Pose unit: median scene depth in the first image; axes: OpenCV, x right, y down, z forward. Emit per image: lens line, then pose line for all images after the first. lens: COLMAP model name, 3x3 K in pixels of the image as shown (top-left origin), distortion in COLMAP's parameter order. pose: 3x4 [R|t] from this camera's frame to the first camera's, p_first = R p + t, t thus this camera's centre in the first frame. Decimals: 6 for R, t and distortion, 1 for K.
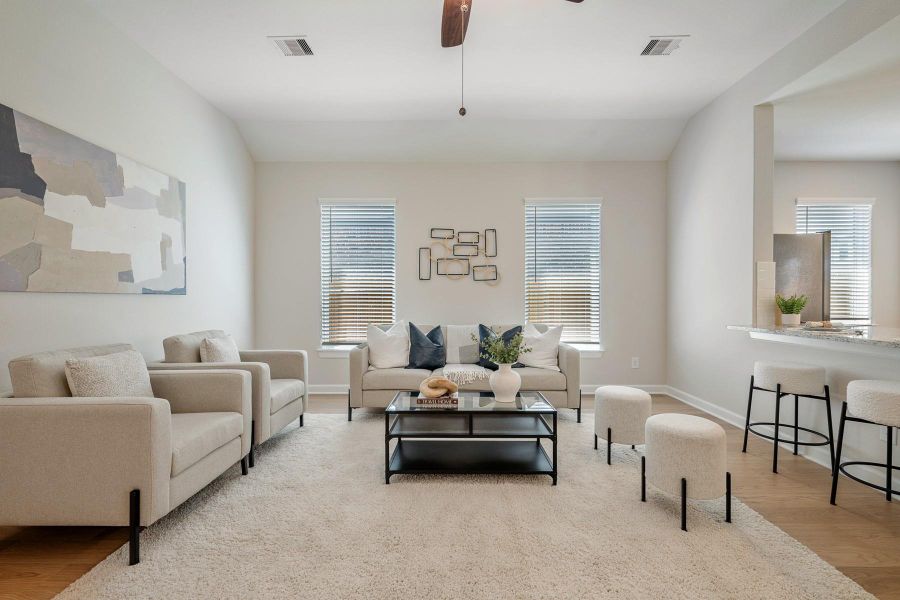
lens RADIAL K [[394.1, 0, 450.0], [0, 394.1, 300.0], [0, 0, 1]] dist [-0.000946, 0.000003]
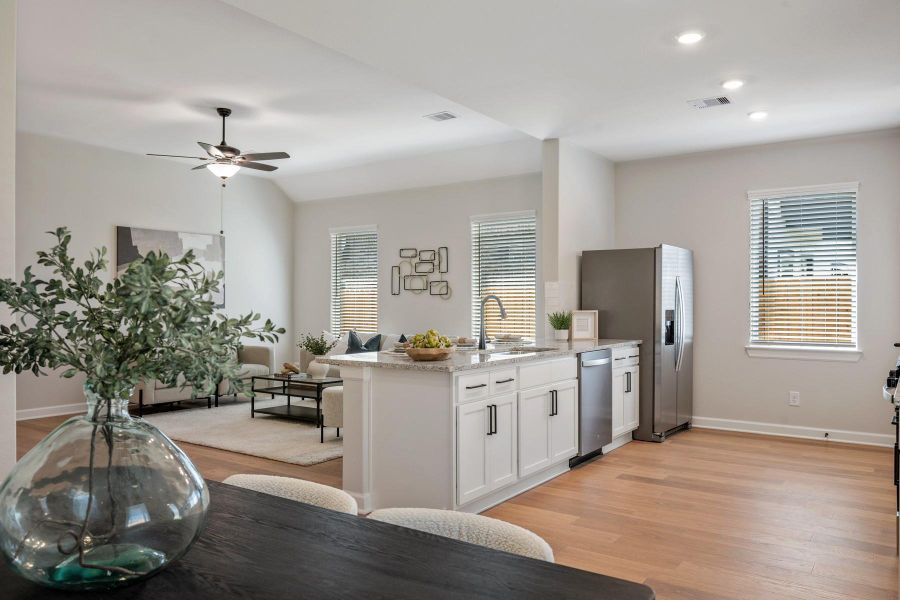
lens RADIAL K [[681.3, 0, 450.0], [0, 681.3, 300.0], [0, 0, 1]] dist [-0.004694, -0.000600]
pose [[0.819098, -0.001510, -0.573651, 1.655006], [-0.002795, 0.999974, -0.006623, -0.031867], [0.573646, 0.007029, 0.819073, -0.717301]]
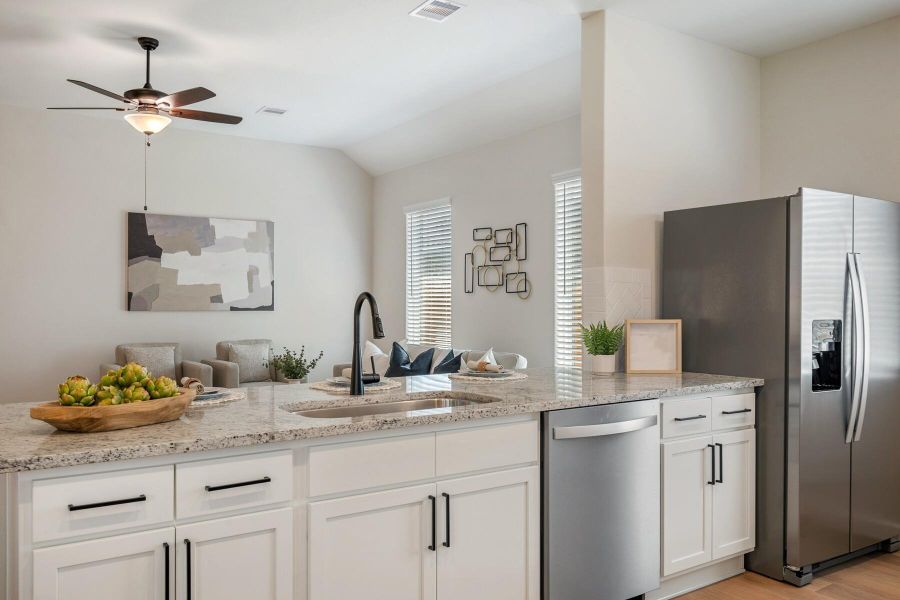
lens RADIAL K [[721.9, 0, 450.0], [0, 721.9, 300.0], [0, 0, 1]] dist [-0.005529, -0.002289]
pose [[0.558122, -0.001372, -0.829758, 1.608832], [-0.003664, 0.999985, -0.004118, -0.040983], [0.829751, 0.005339, 0.558109, 0.185168]]
